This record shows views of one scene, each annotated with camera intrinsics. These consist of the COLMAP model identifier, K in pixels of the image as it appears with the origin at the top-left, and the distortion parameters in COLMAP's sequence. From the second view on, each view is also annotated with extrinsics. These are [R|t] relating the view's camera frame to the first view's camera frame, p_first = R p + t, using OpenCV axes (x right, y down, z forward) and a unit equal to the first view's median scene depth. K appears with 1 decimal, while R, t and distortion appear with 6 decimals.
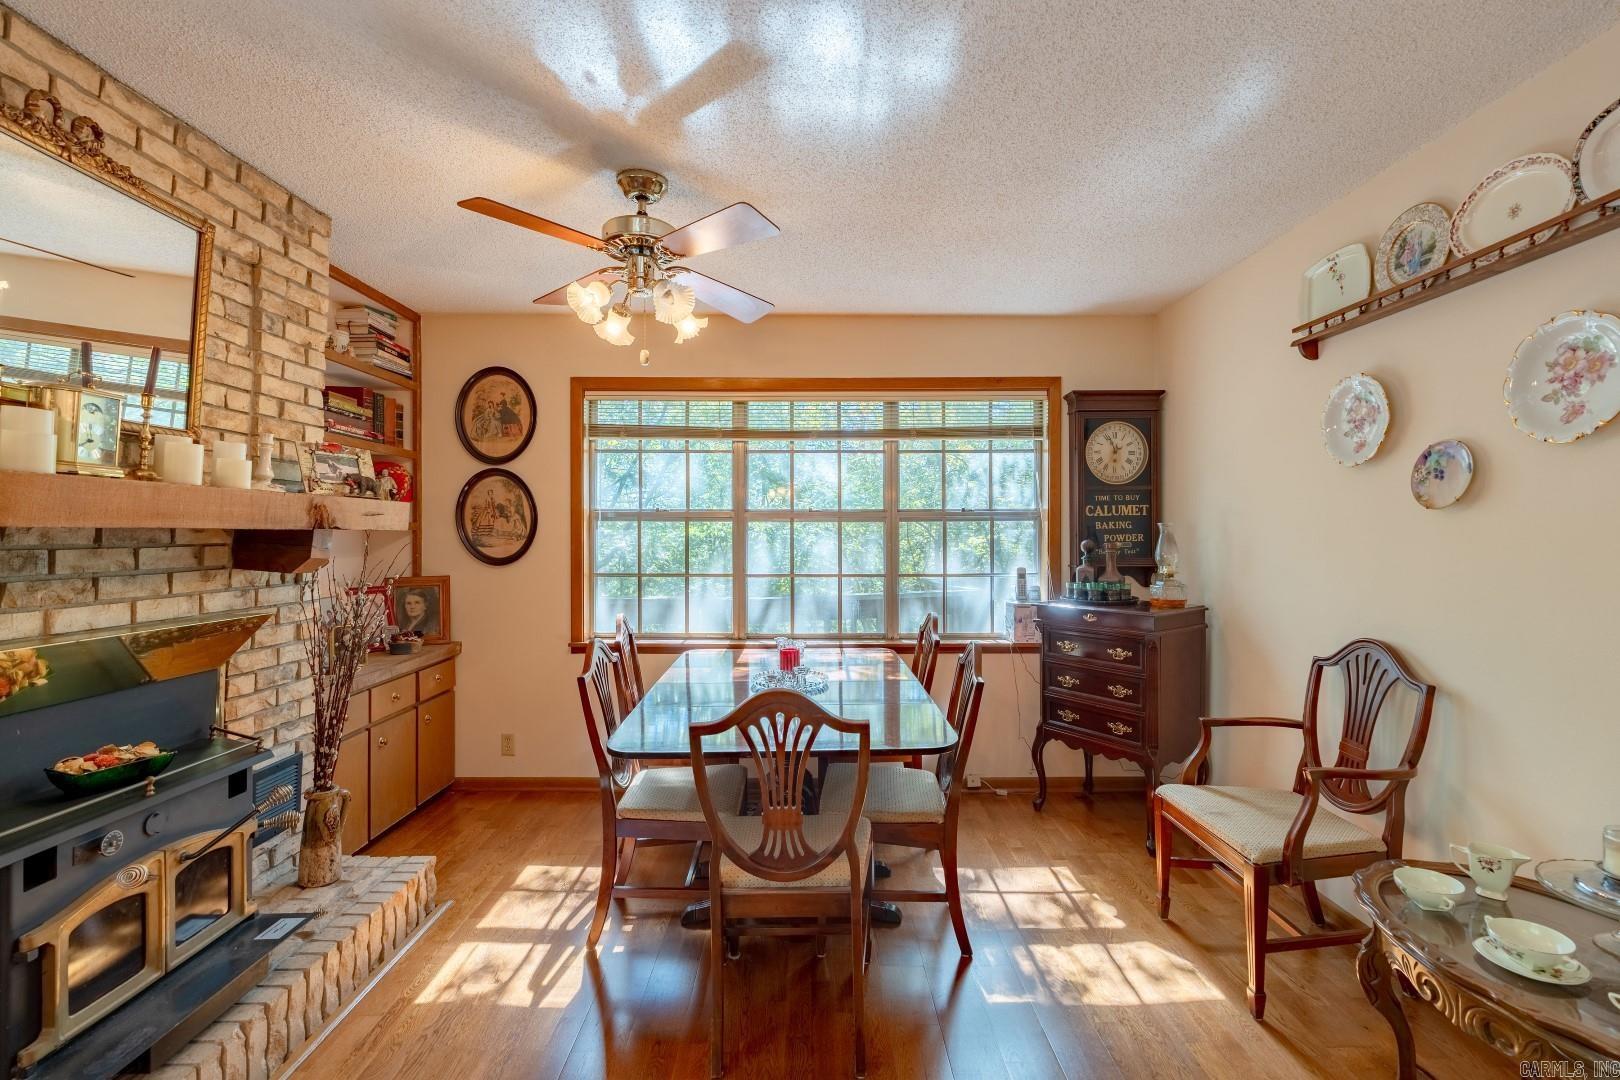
lens RADIAL K [[727.5, 0, 814.9], [0, 727.5, 535.1], [0, 0, 1]] dist [-0.011785, 0.004865]
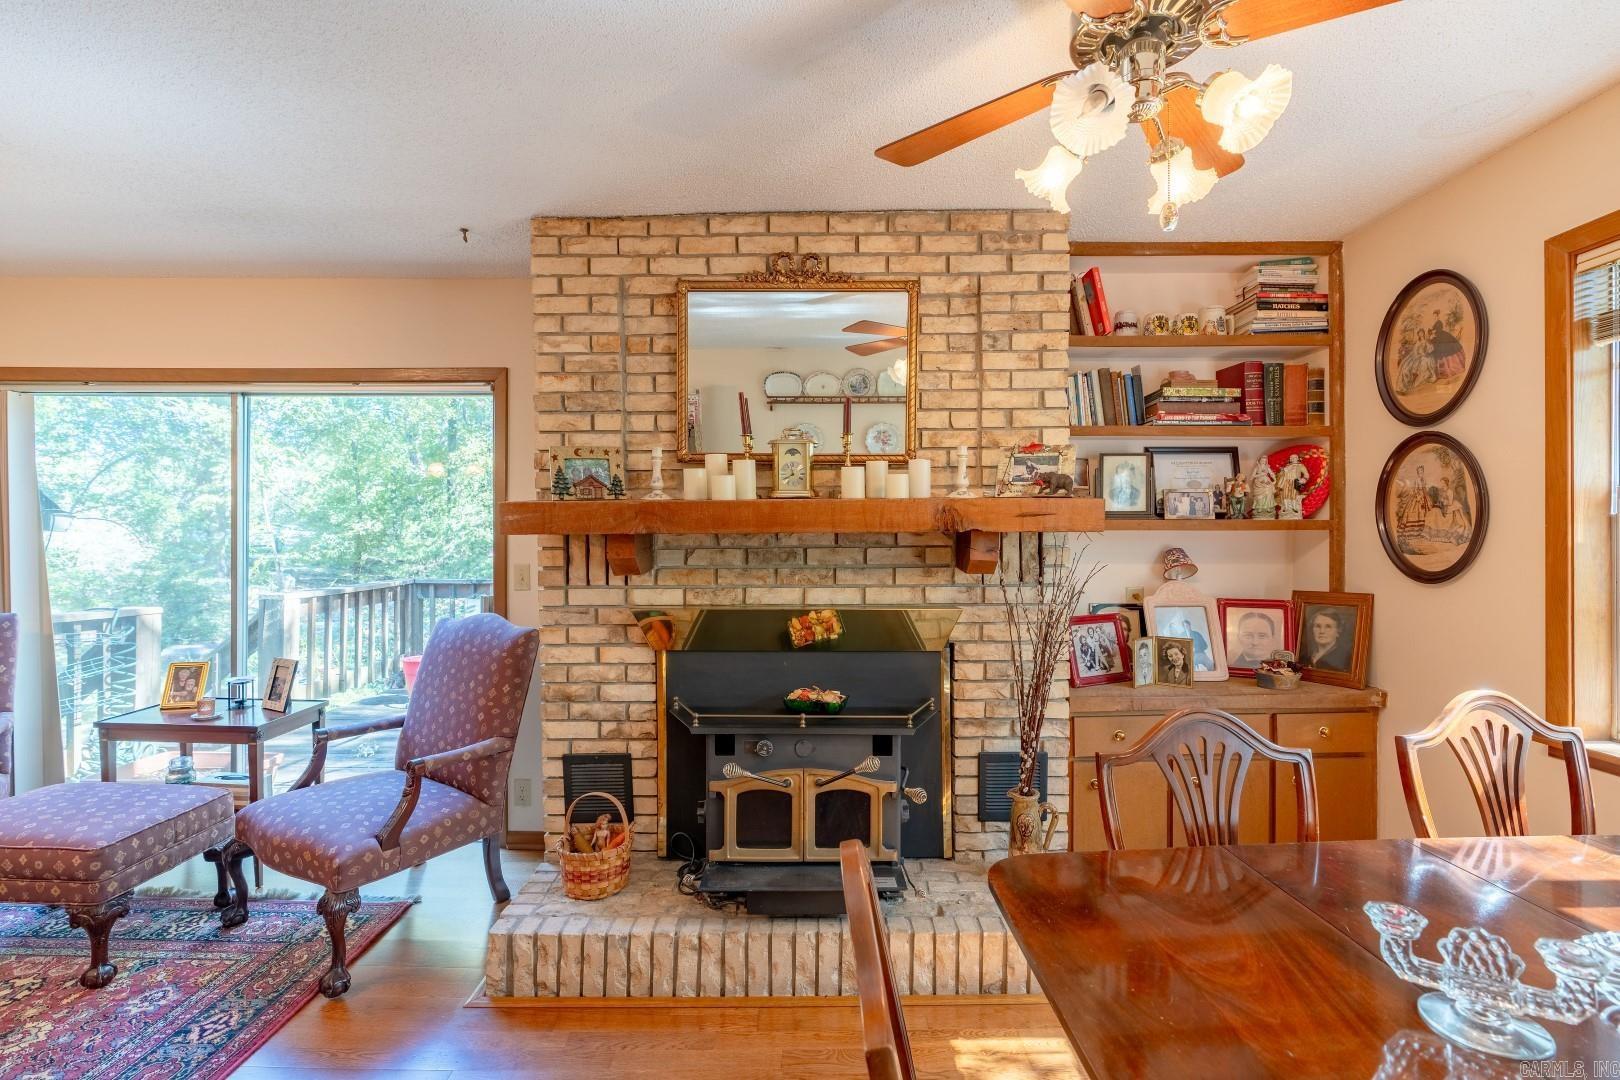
lens RADIAL K [[727.5, 0, 815.3], [0, 727.5, 540.2], [0, 0, 1]] dist [-0.011785, 0.004865]
pose [[-0.019759, -0.002760, -0.999801, 0.324583], [0.003907, 0.999988, -0.002838, 0.005375], [0.999797, -0.003962, -0.019748, 0.731007]]
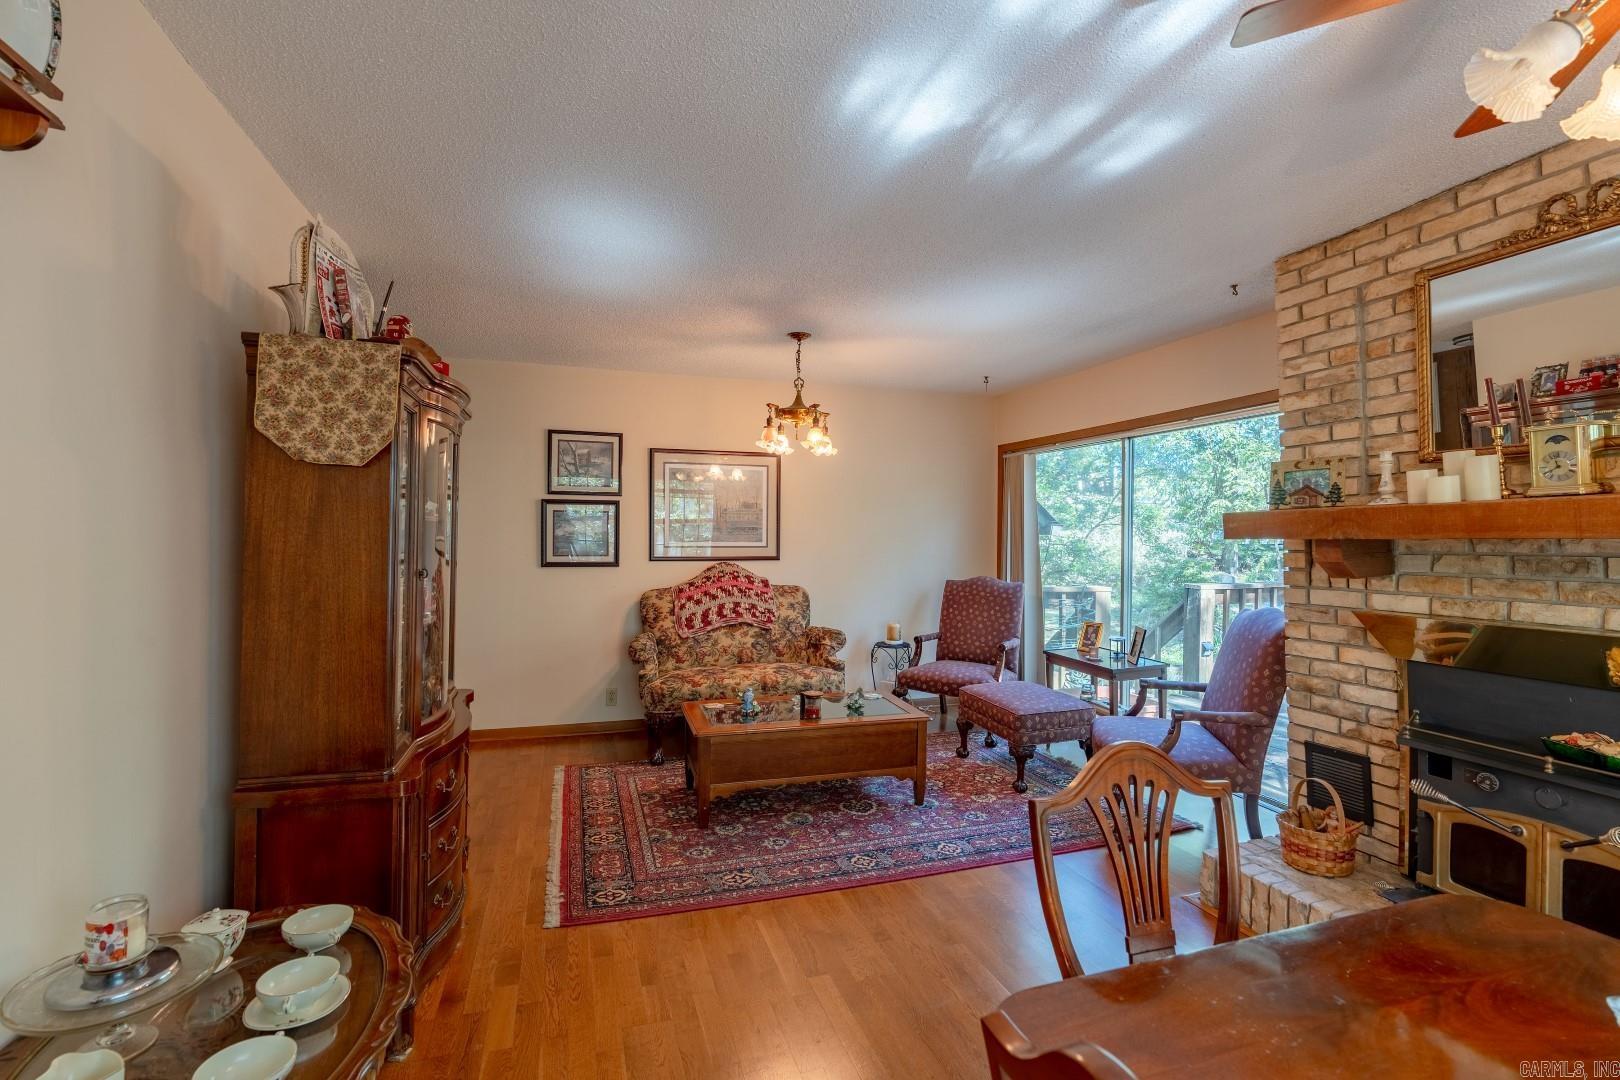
lens RADIAL K [[727.5, 0, 804.1], [0, 727.5, 536.6], [0, 0, 1]] dist [-0.011785, 0.004865]
pose [[-0.954474, -0.006032, -0.298232, 0.379745], [-0.004518, 0.999973, -0.005765, -0.000822], [0.298259, -0.004155, -0.954476, 1.207440]]
